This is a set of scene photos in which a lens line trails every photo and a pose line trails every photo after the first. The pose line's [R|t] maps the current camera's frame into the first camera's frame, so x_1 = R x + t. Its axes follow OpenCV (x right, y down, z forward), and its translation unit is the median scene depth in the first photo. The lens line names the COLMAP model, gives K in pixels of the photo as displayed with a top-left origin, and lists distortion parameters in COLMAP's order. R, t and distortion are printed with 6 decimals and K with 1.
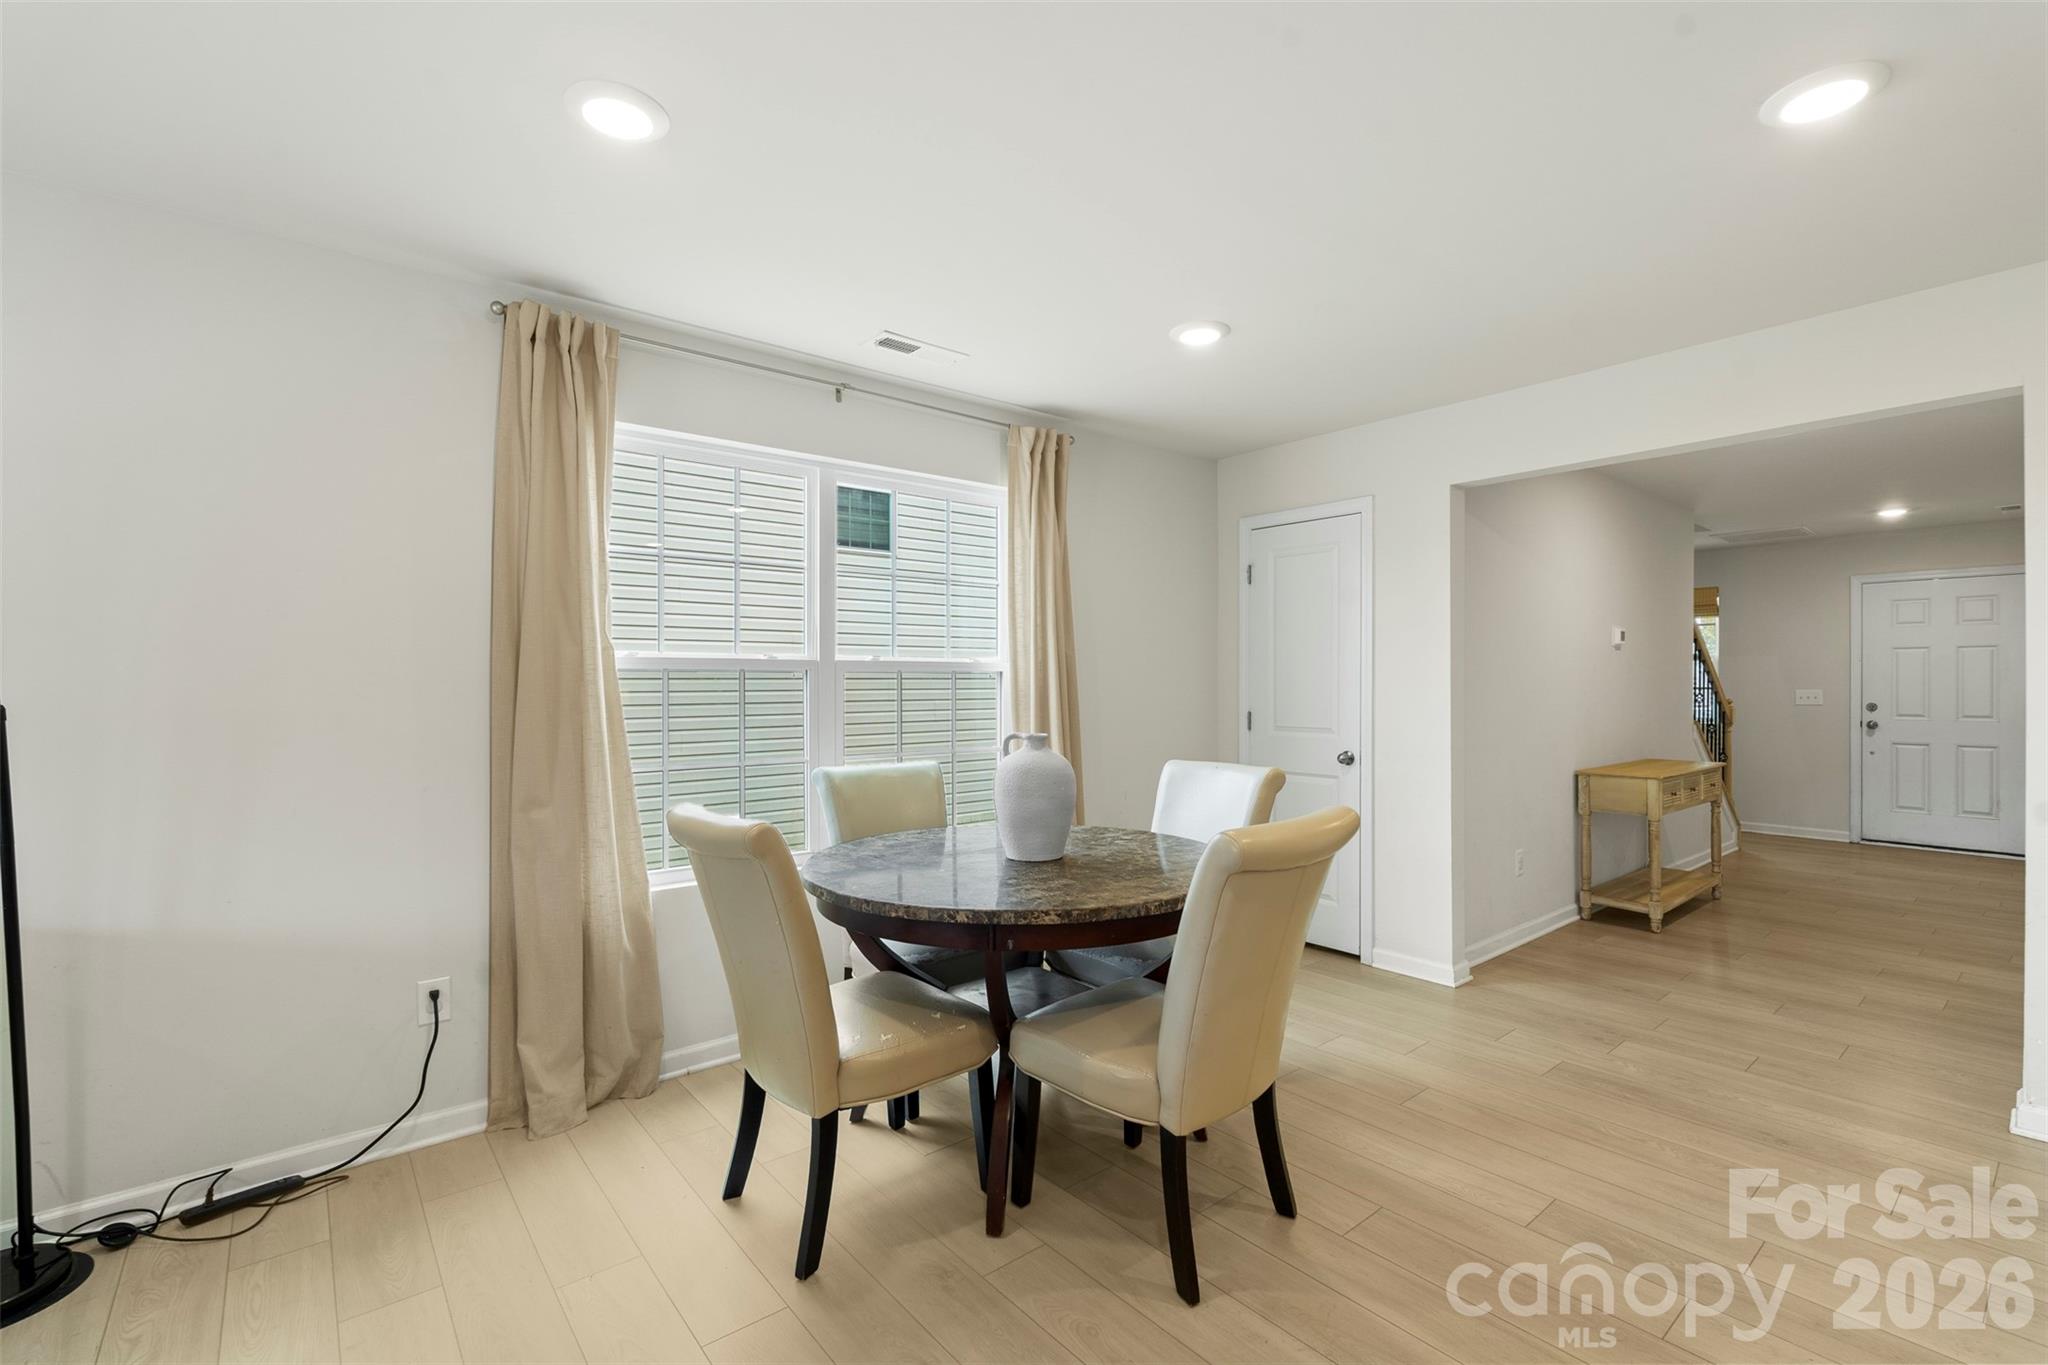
lens RADIAL K [[917.0, 0, 1023.3], [0, 917.0, 688.6], [0, 0, 1]] dist [0.004272, -0.002136]
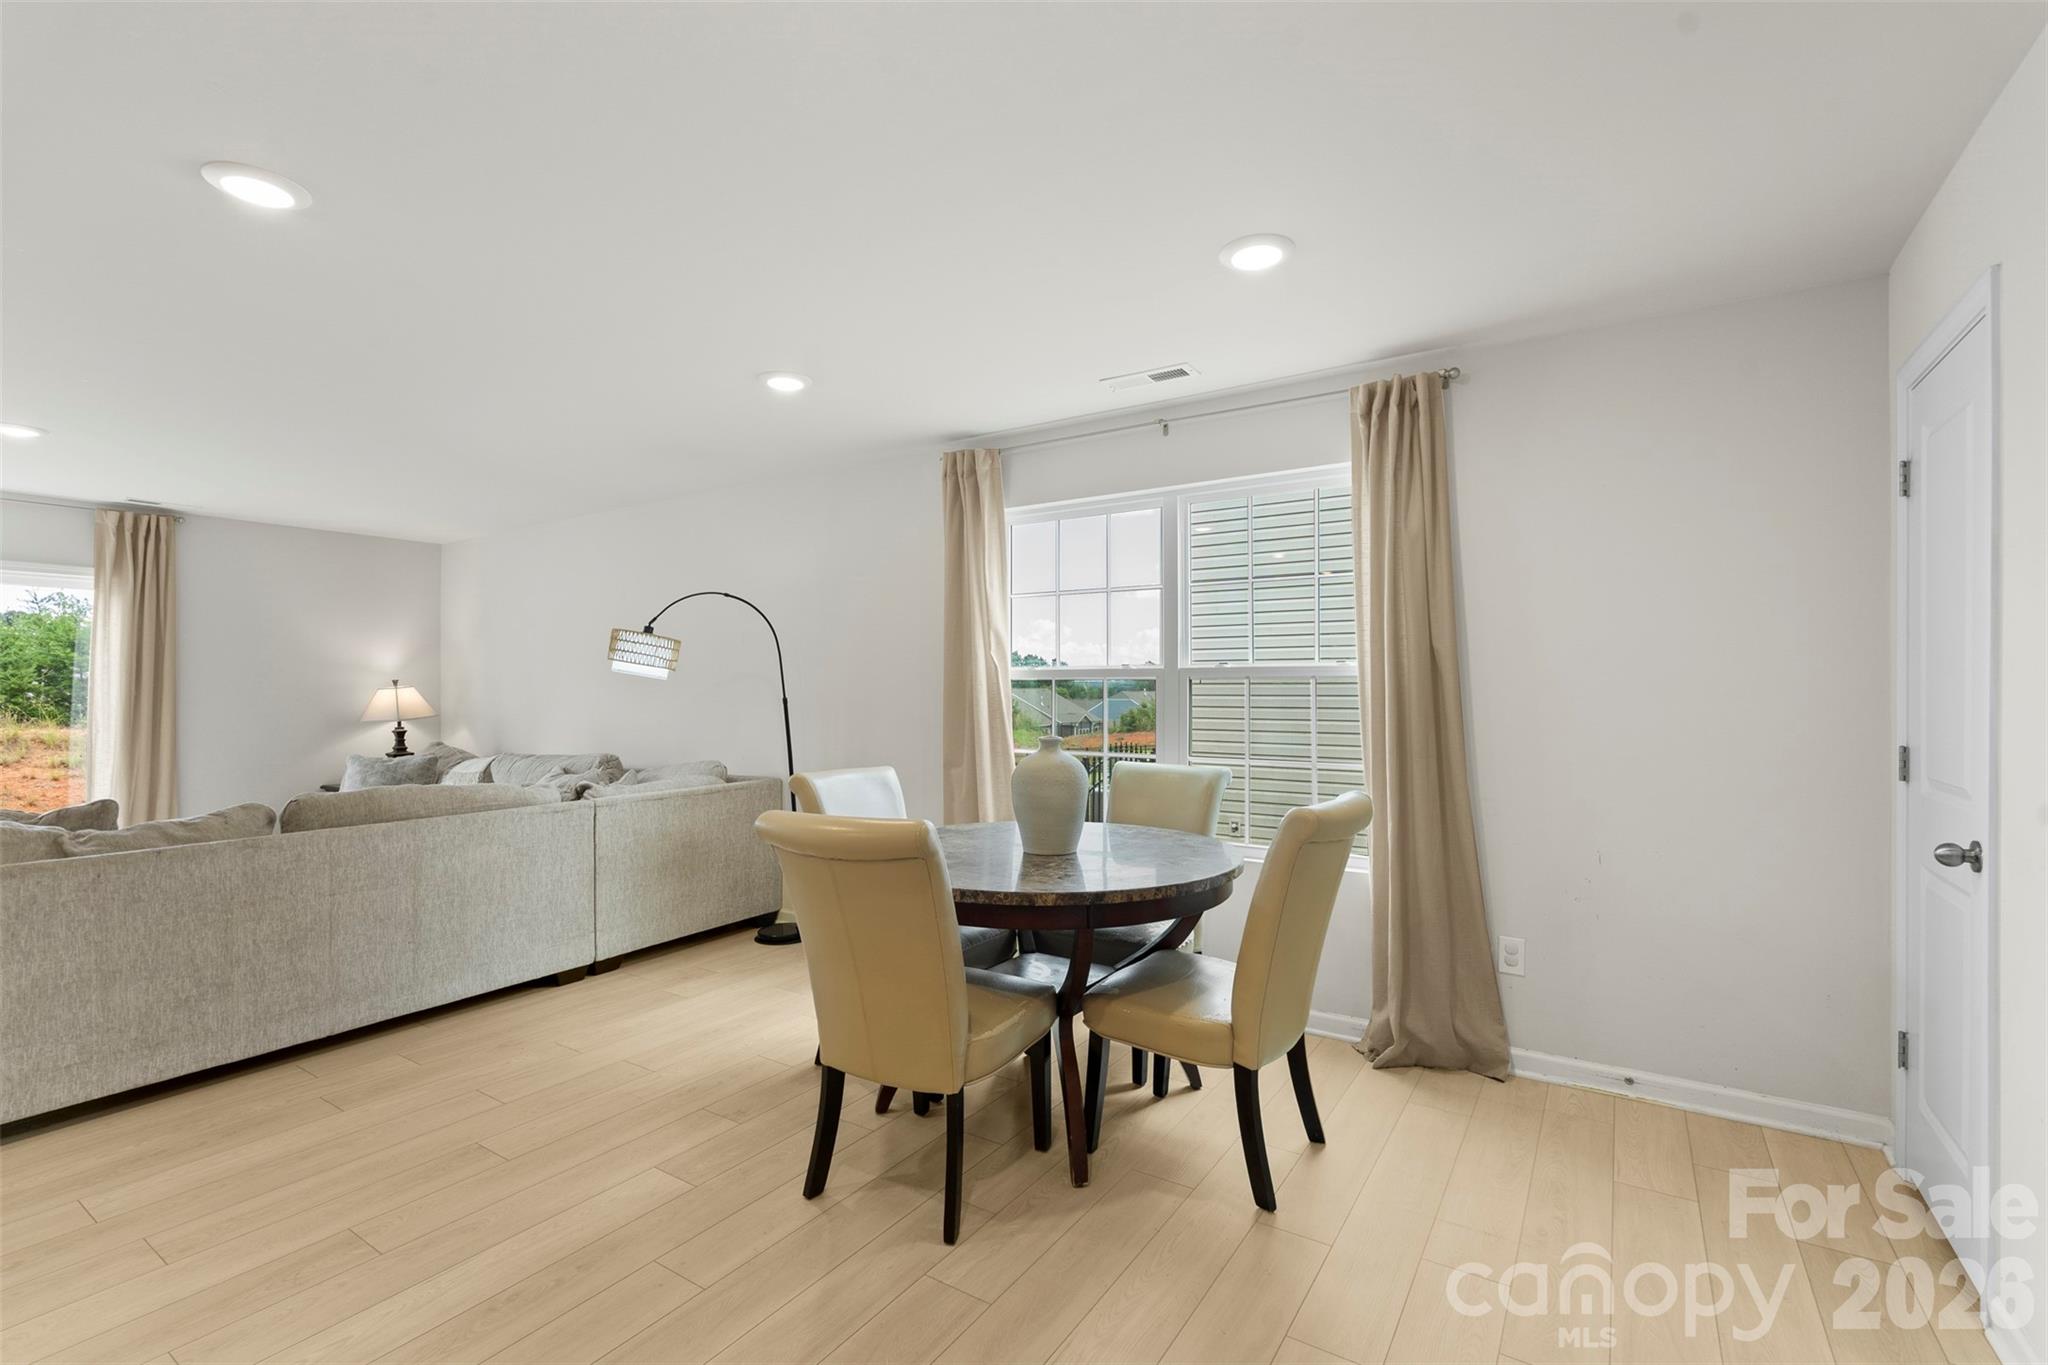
lens RADIAL K [[917.0, 0, 1025.9], [0, 917.0, 684.8], [0, 0, 1]] dist [0.004272, -0.002136]
pose [[0.293953, -0.001886, -0.955818, 0.569799], [-0.006738, 0.999969, -0.004046, -0.003811], [0.955796, 0.007630, 0.293931, 0.361754]]
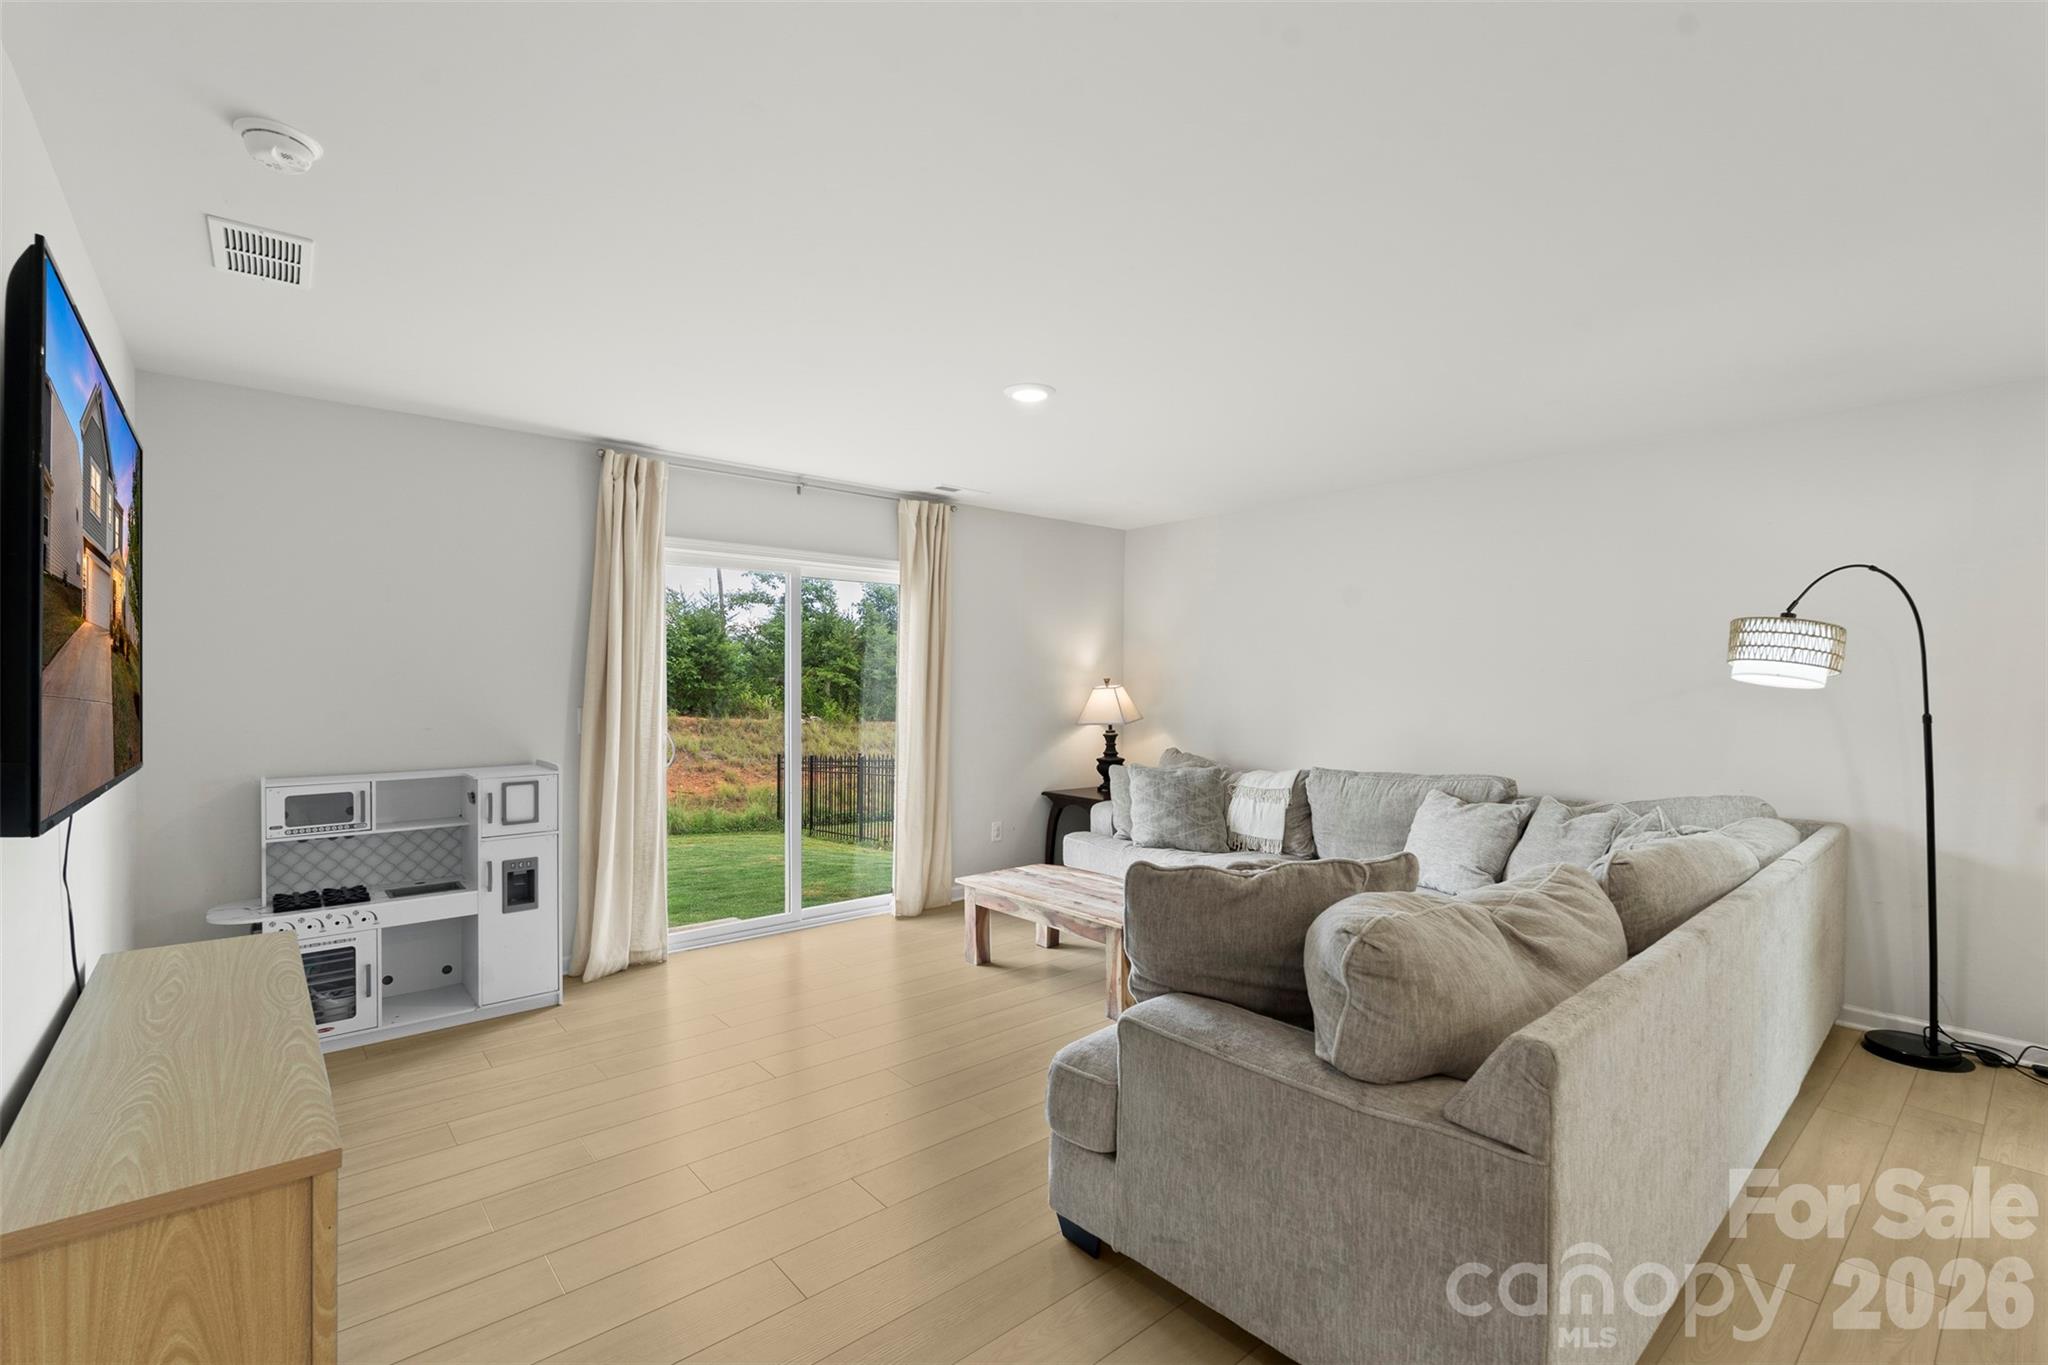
lens RADIAL K [[917.0, 0, 1027.4], [0, 917.0, 683.6], [0, 0, 1]] dist [0.004272, -0.002136]
pose [[0.018775, 0.004744, -0.999812, 0.224763], [-0.013852, 0.999894, 0.004484, -0.008113], [0.999728, 0.013765, 0.018838, -0.280305]]
